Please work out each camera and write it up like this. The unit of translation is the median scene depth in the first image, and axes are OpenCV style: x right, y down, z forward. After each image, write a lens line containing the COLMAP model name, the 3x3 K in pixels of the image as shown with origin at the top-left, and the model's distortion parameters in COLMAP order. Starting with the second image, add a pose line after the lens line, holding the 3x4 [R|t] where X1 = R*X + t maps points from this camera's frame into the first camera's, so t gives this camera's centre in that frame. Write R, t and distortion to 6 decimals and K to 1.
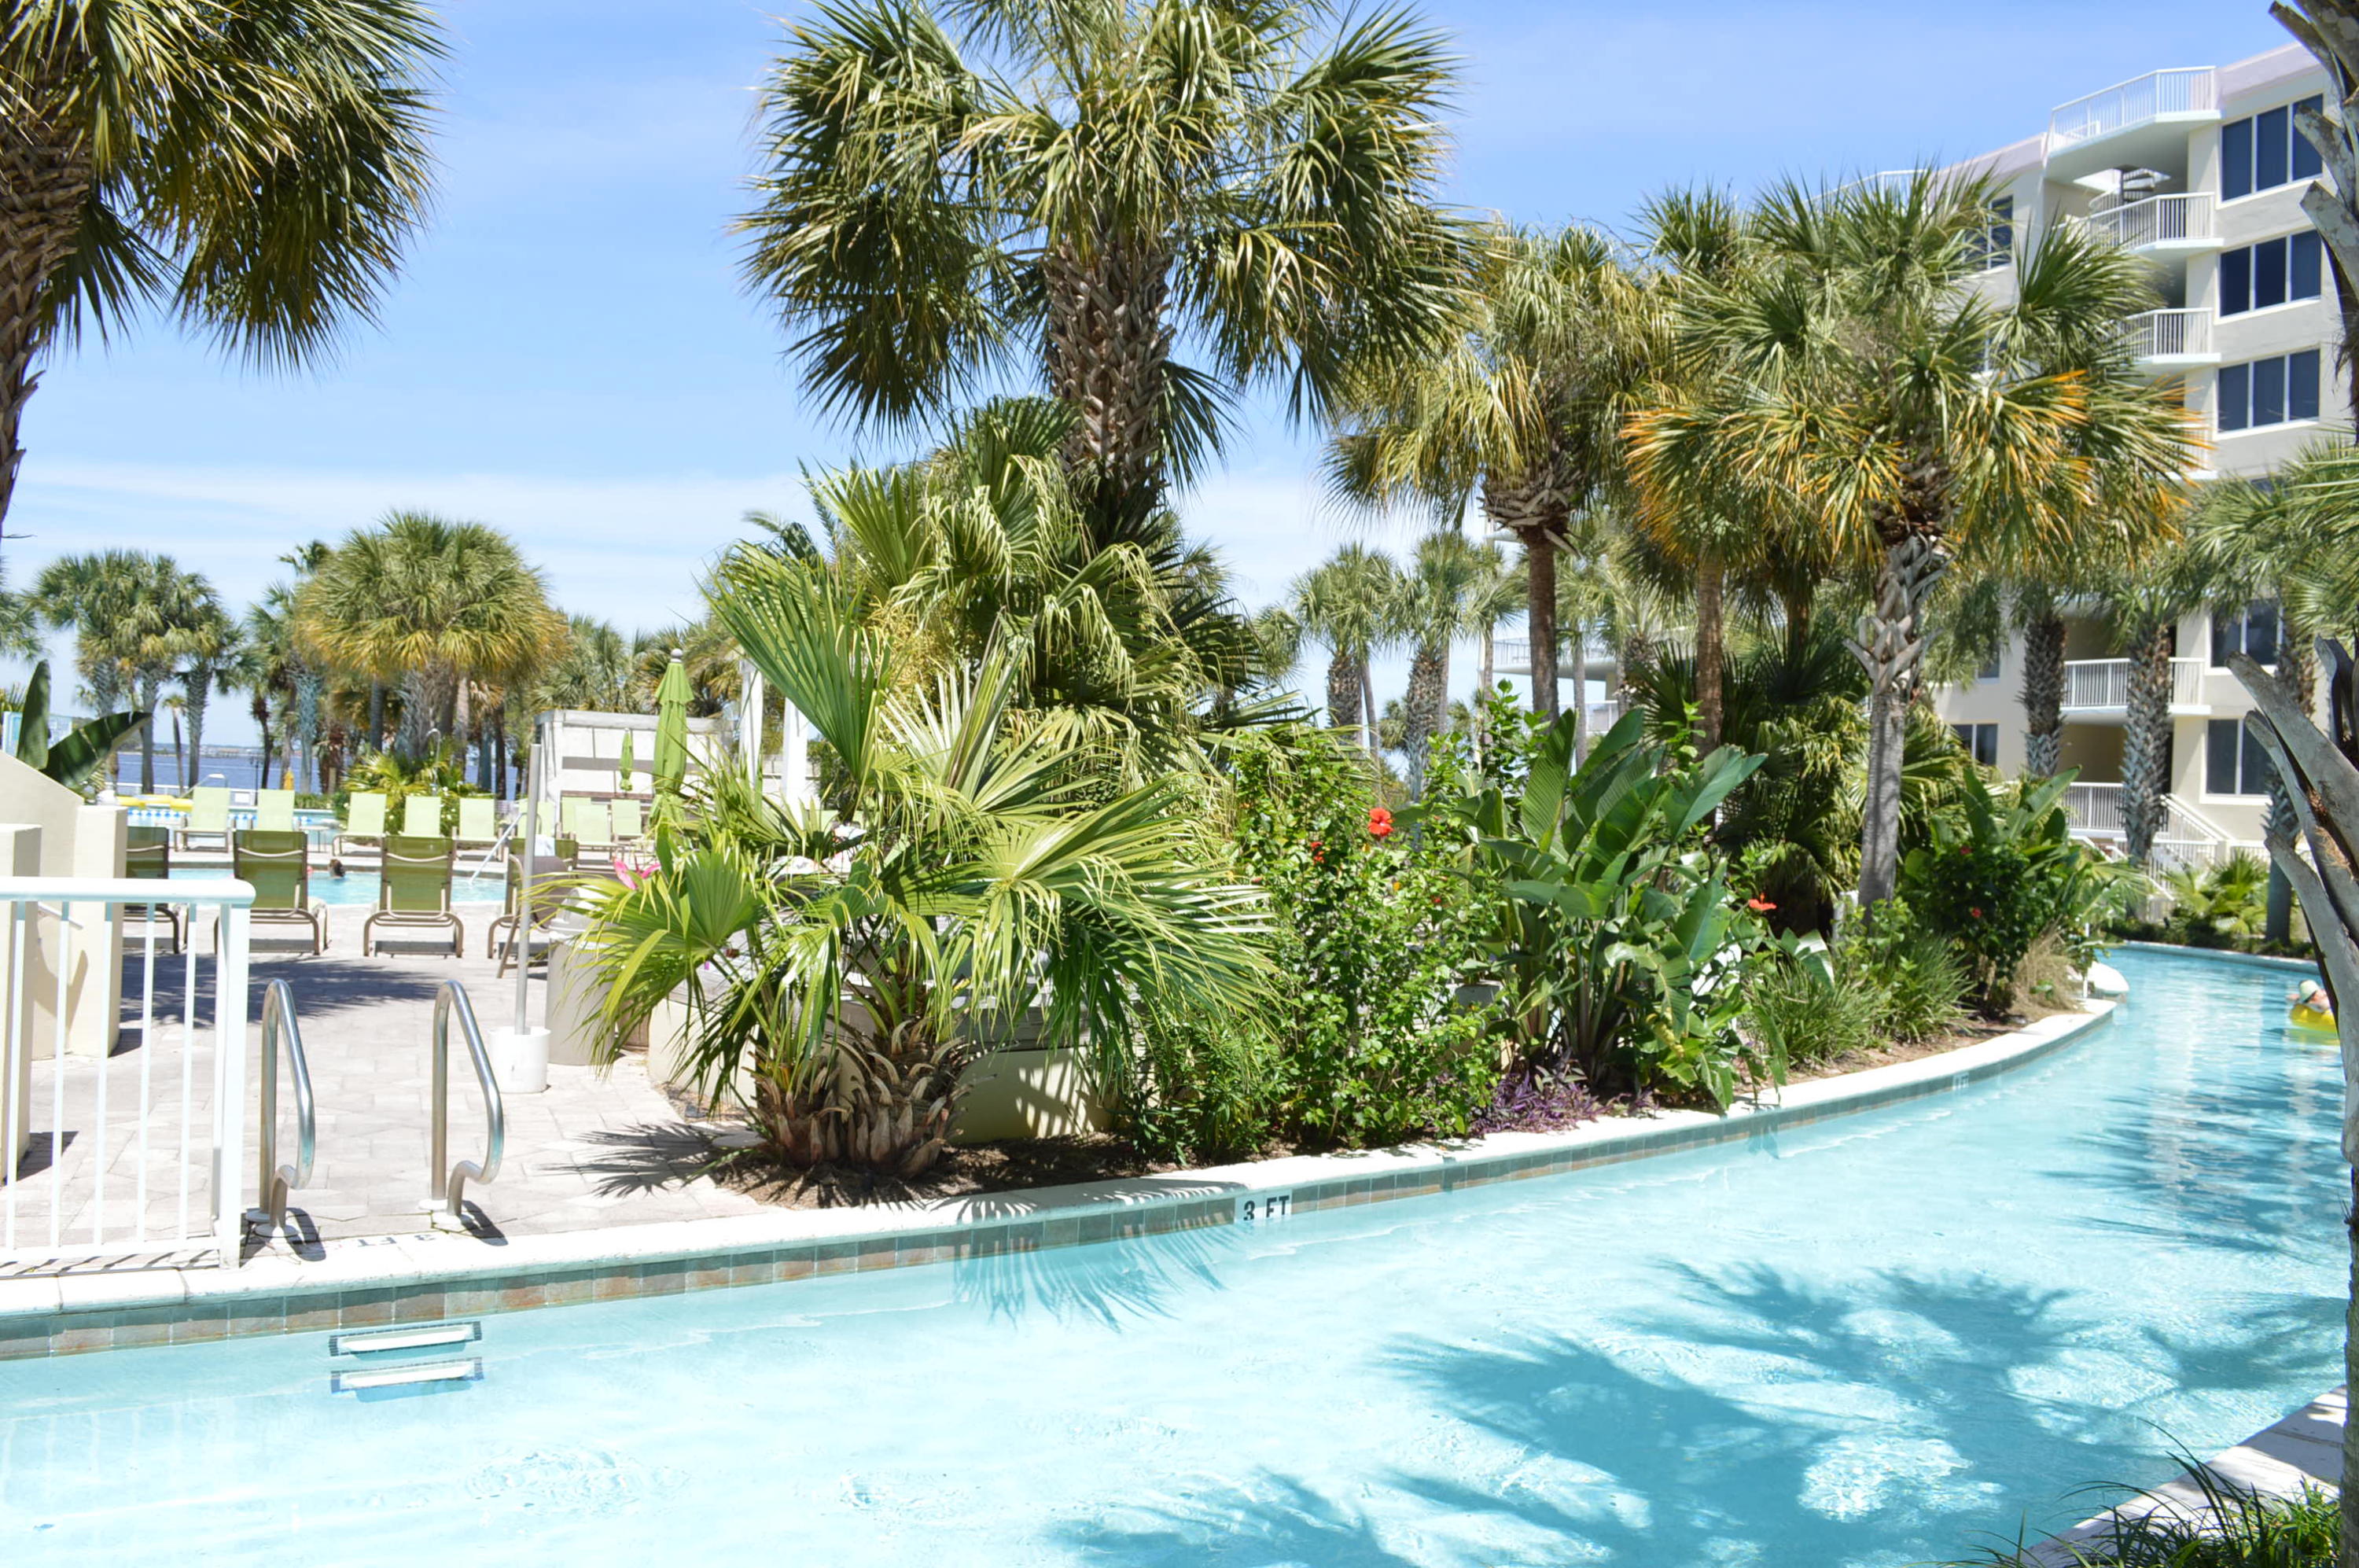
lens RADIAL K [[1887.9, 0, 1189.9], [0, 1887.9, 791.0], [0, 0, 1]] dist [-0.090319, 0.017945]
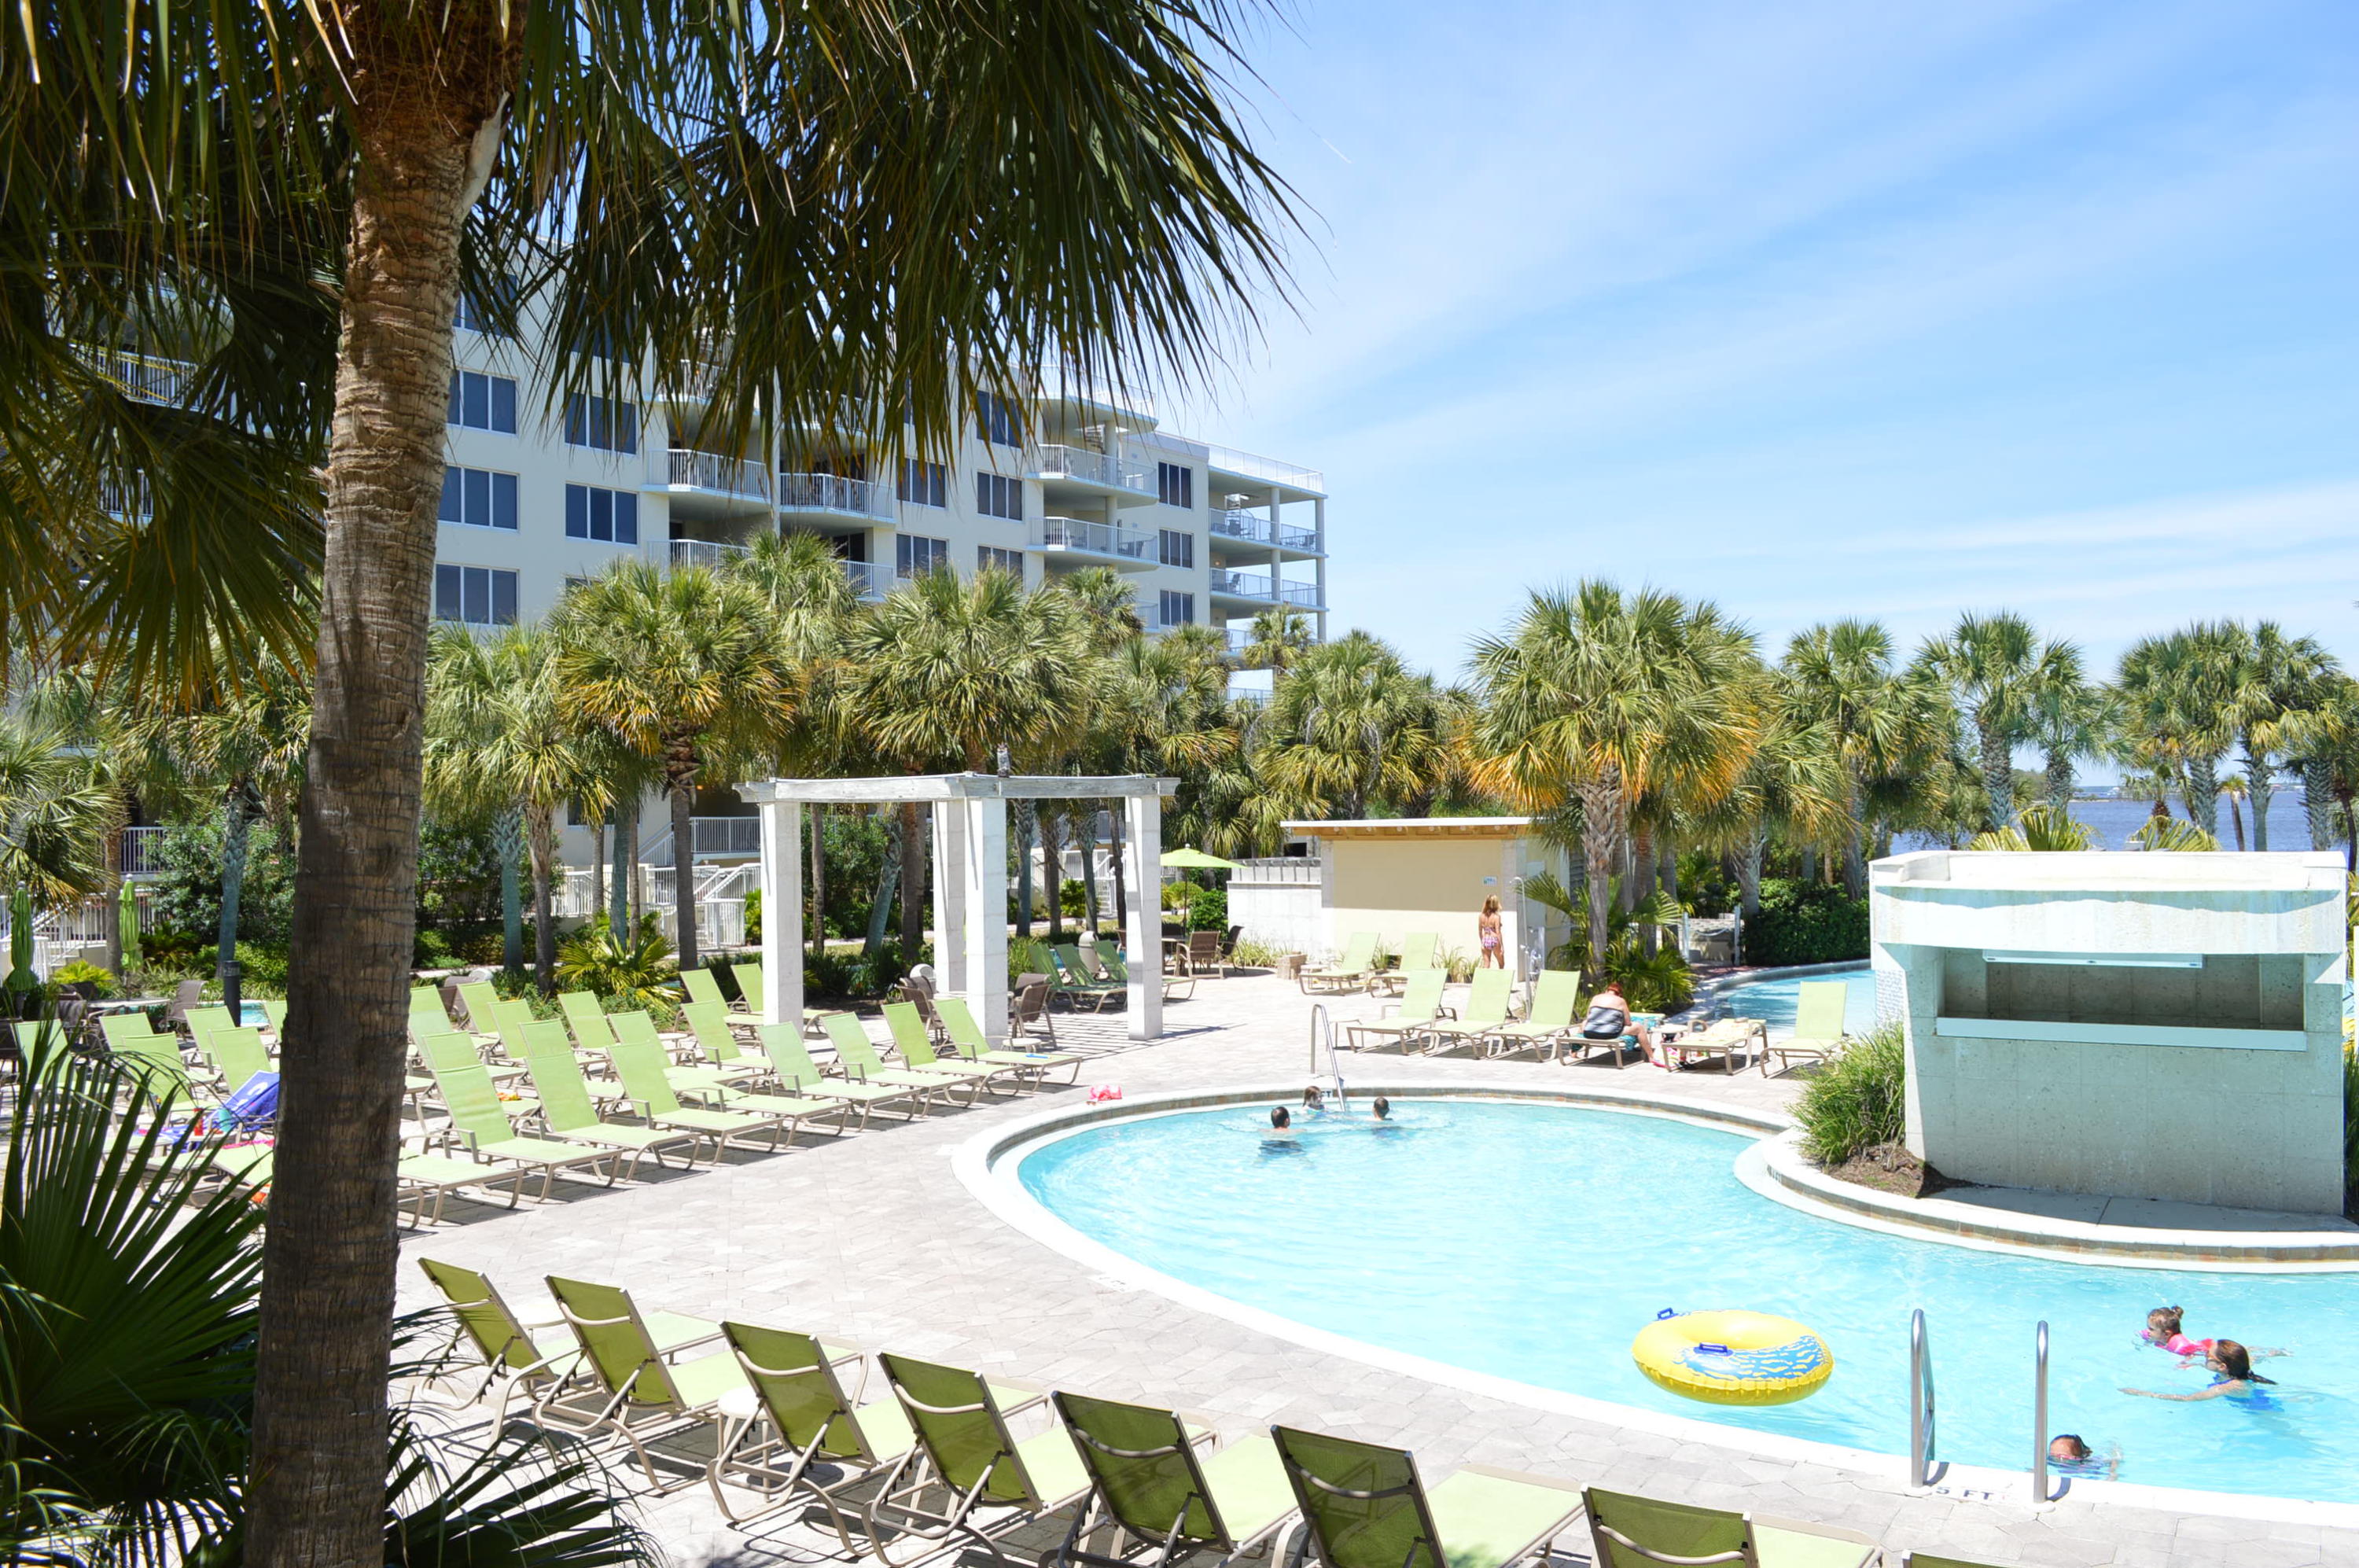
lens RADIAL K [[1887.9, 0, 1164.3], [0, 1887.9, 780.9], [0, 0, 1]] dist [-0.090319, 0.017945]
pose [[0.559399, -0.067742, -0.826126, -0.174046], [0.044194, 0.997675, -0.051883, -0.038987], [0.827719, -0.007487, 0.561092, 0.151570]]
